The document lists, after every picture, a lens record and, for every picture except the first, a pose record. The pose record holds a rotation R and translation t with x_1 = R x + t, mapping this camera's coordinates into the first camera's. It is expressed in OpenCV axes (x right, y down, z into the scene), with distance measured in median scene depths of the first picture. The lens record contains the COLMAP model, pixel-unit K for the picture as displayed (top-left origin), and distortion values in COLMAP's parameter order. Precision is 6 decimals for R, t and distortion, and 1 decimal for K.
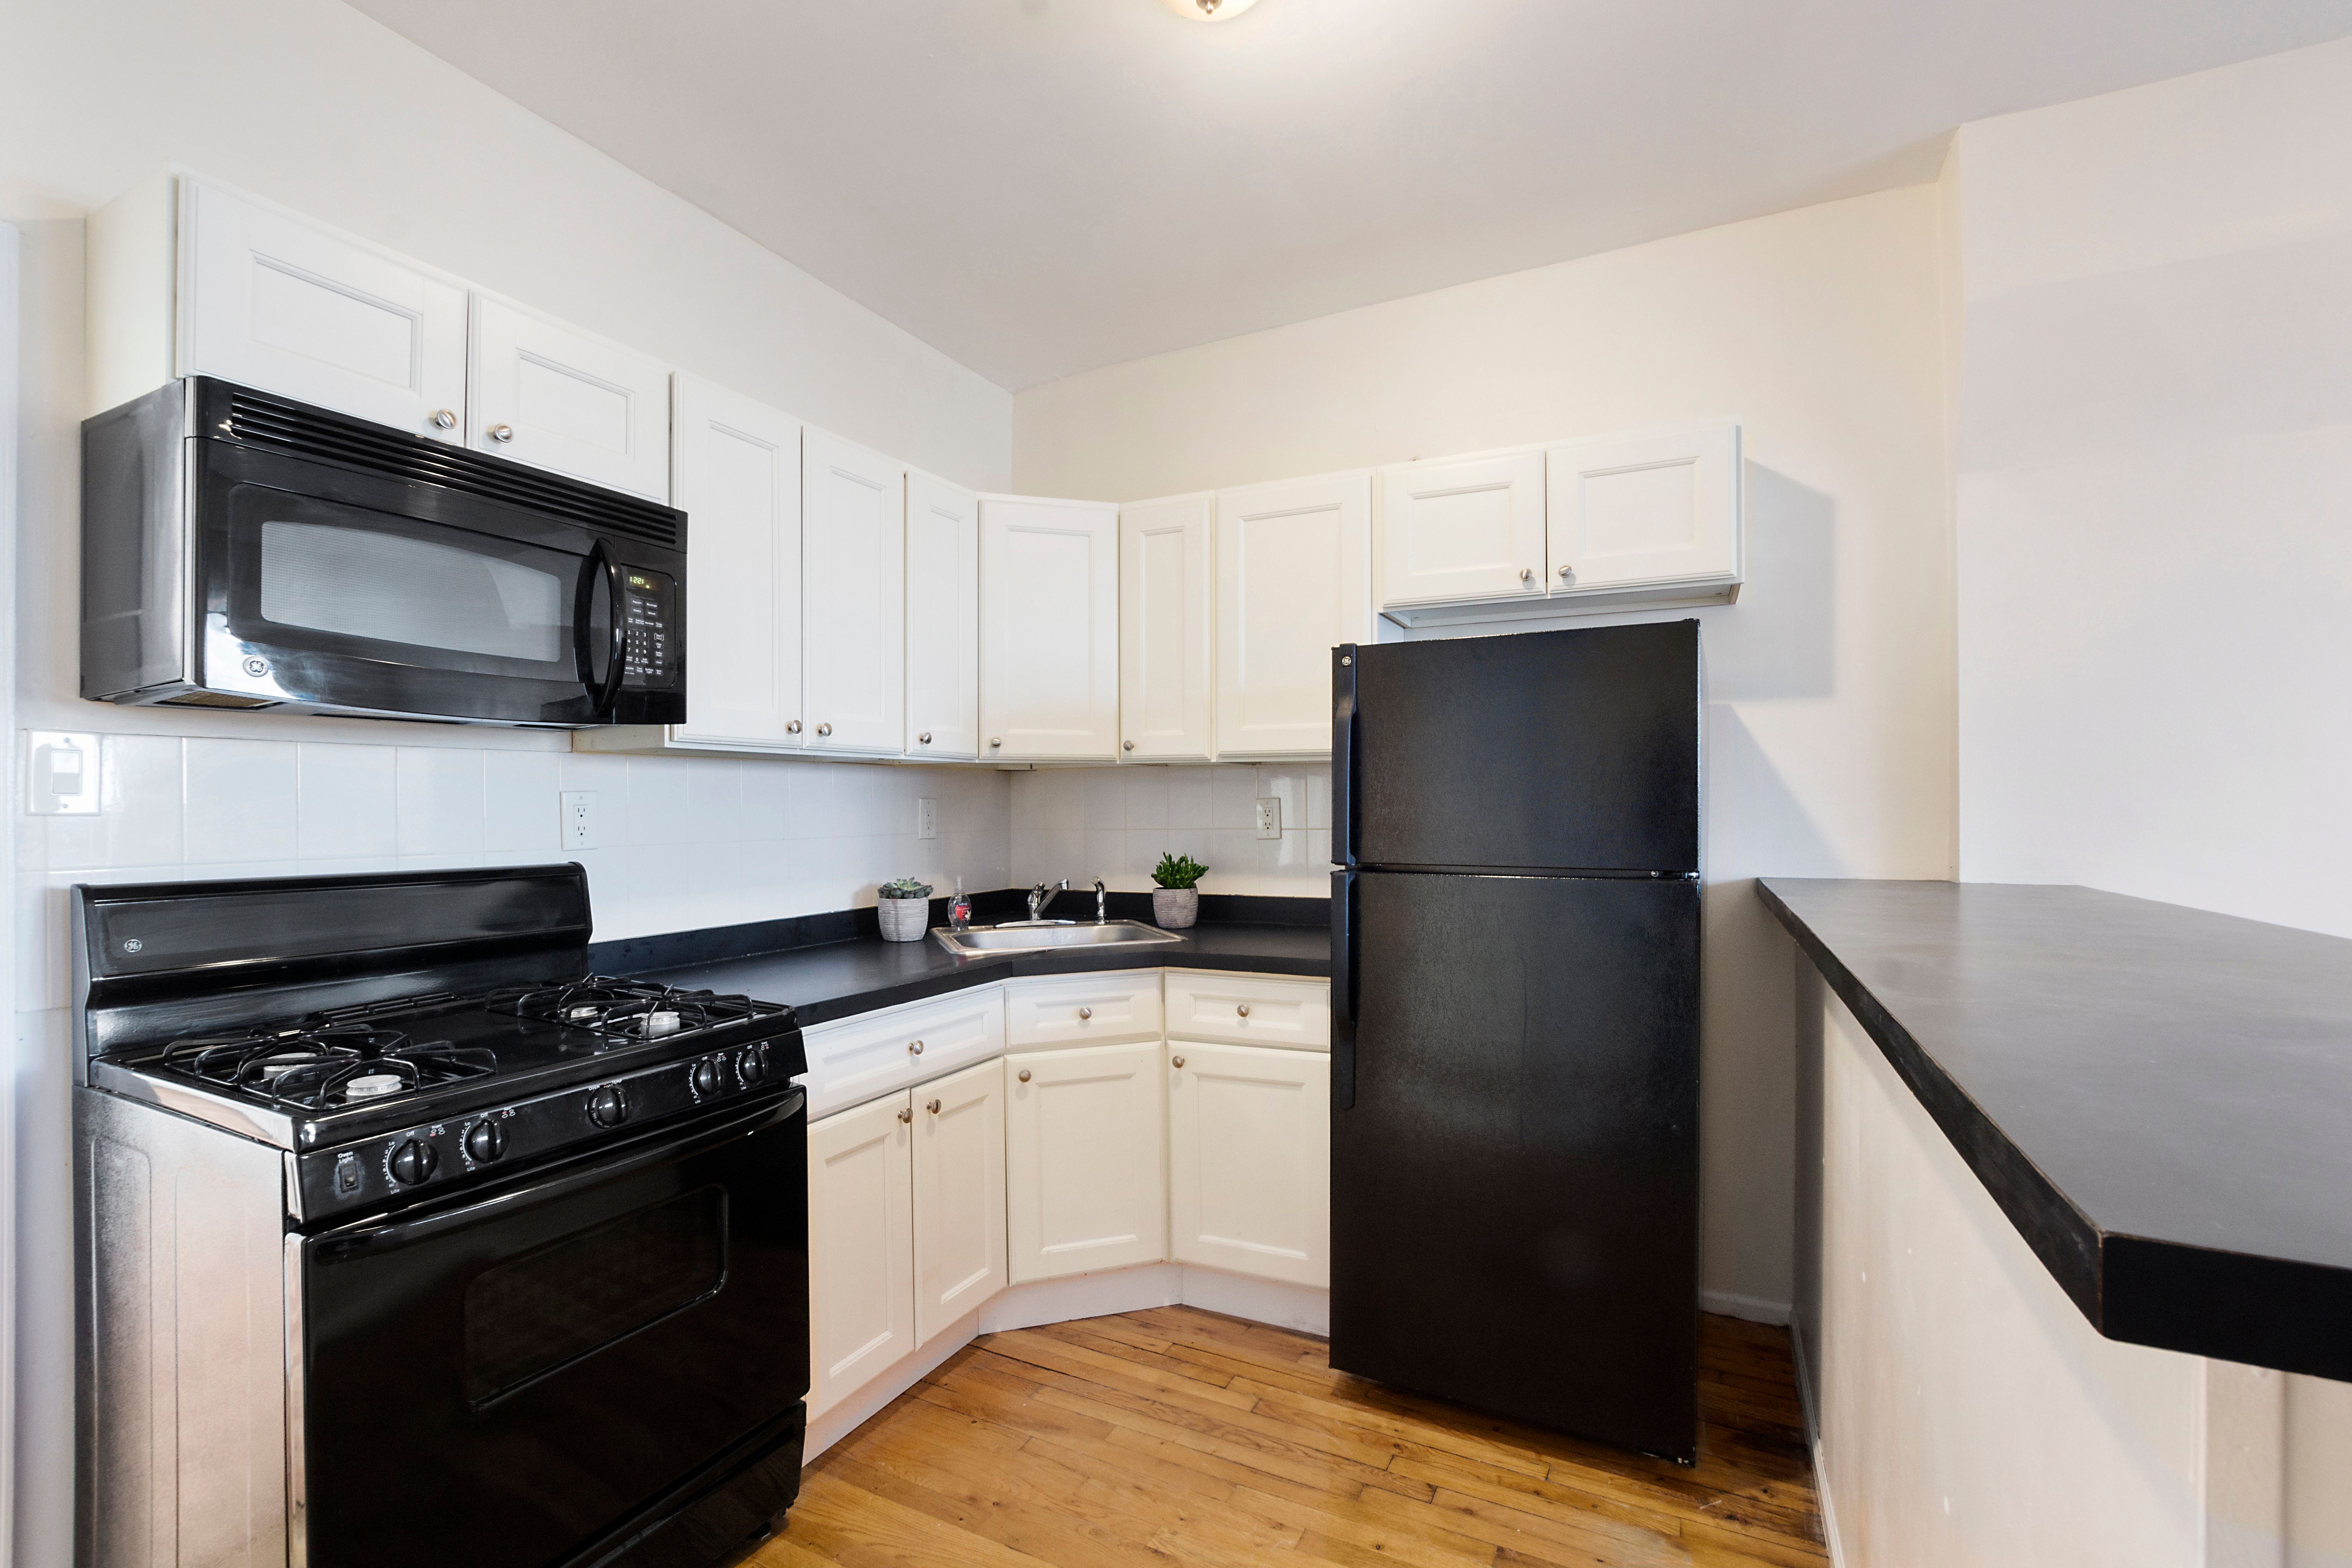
lens RADIAL K [[1073.2, 0, 1178.4], [0, 1073.2, 801.7], [0, 0, 1]] dist [-0.033689, 0.002665]
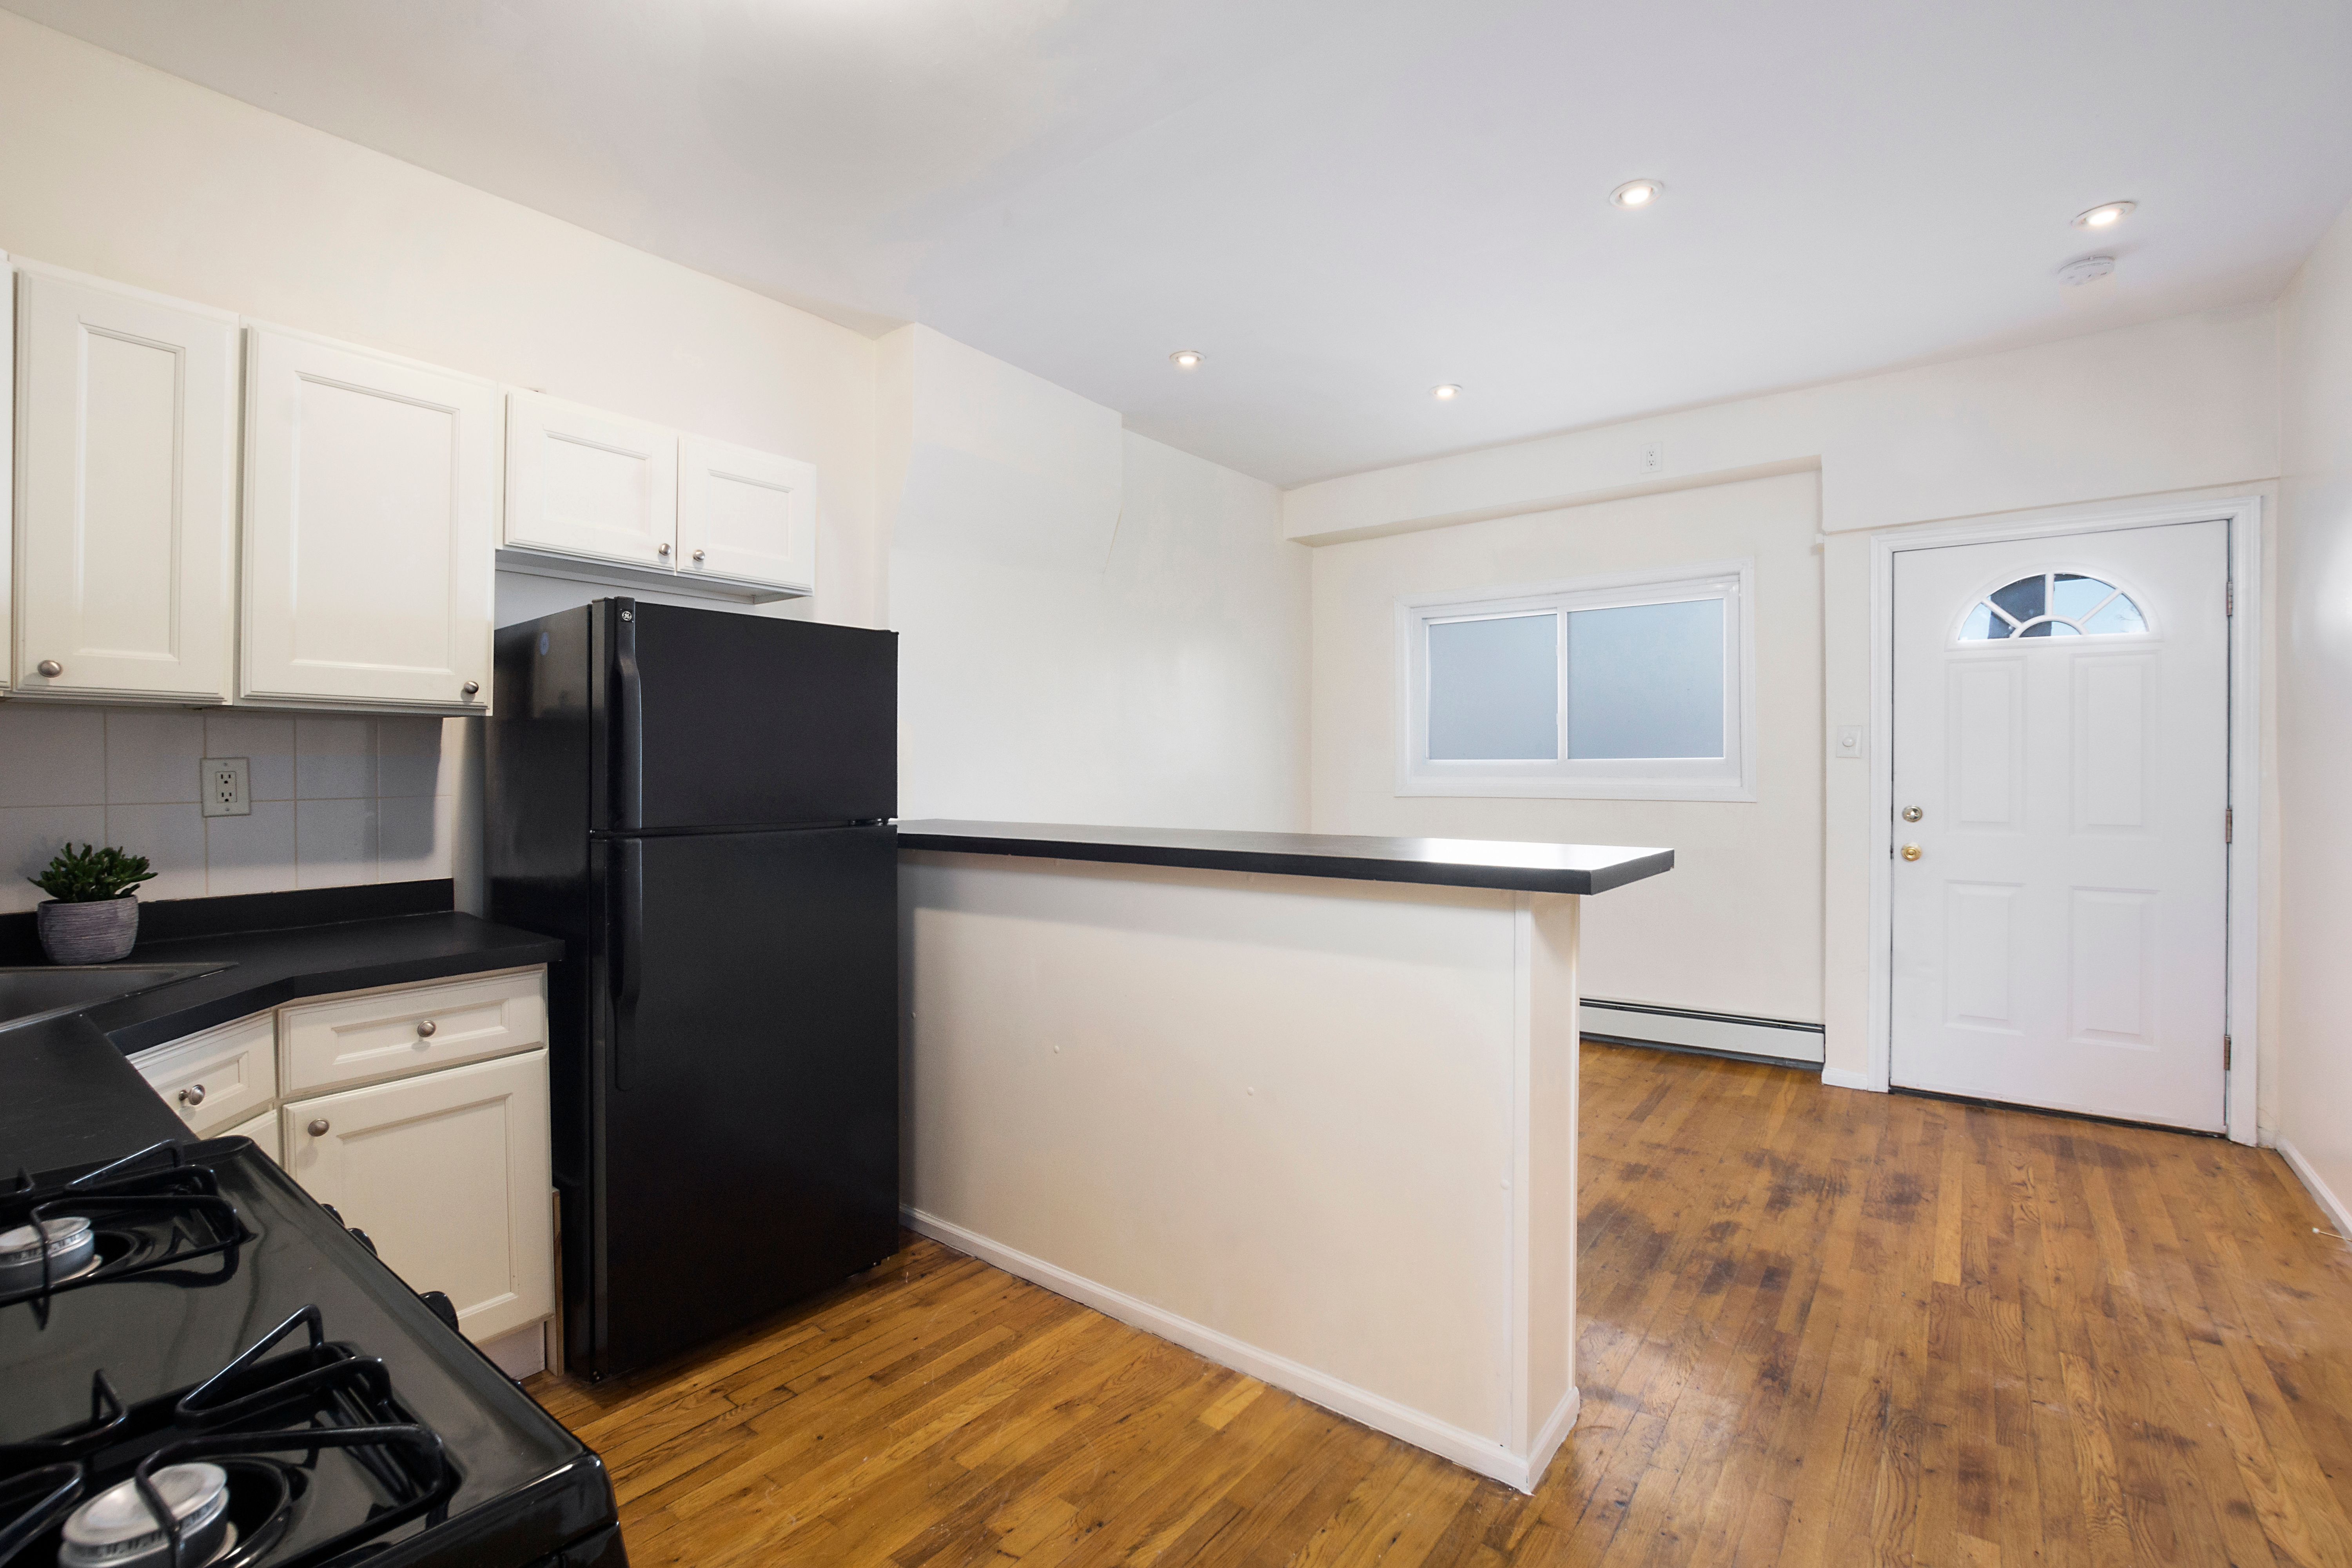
lens RADIAL K [[1073.2, 0, 1156.5], [0, 1073.2, 768.7], [0, 0, 1]] dist [-0.033689, 0.002665]
pose [[0.152909, 0.002738, 0.988236, -0.752724], [-0.001001, 0.999996, -0.002616, 0.006960], [-0.988240, -0.000590, 0.152911, 0.426464]]
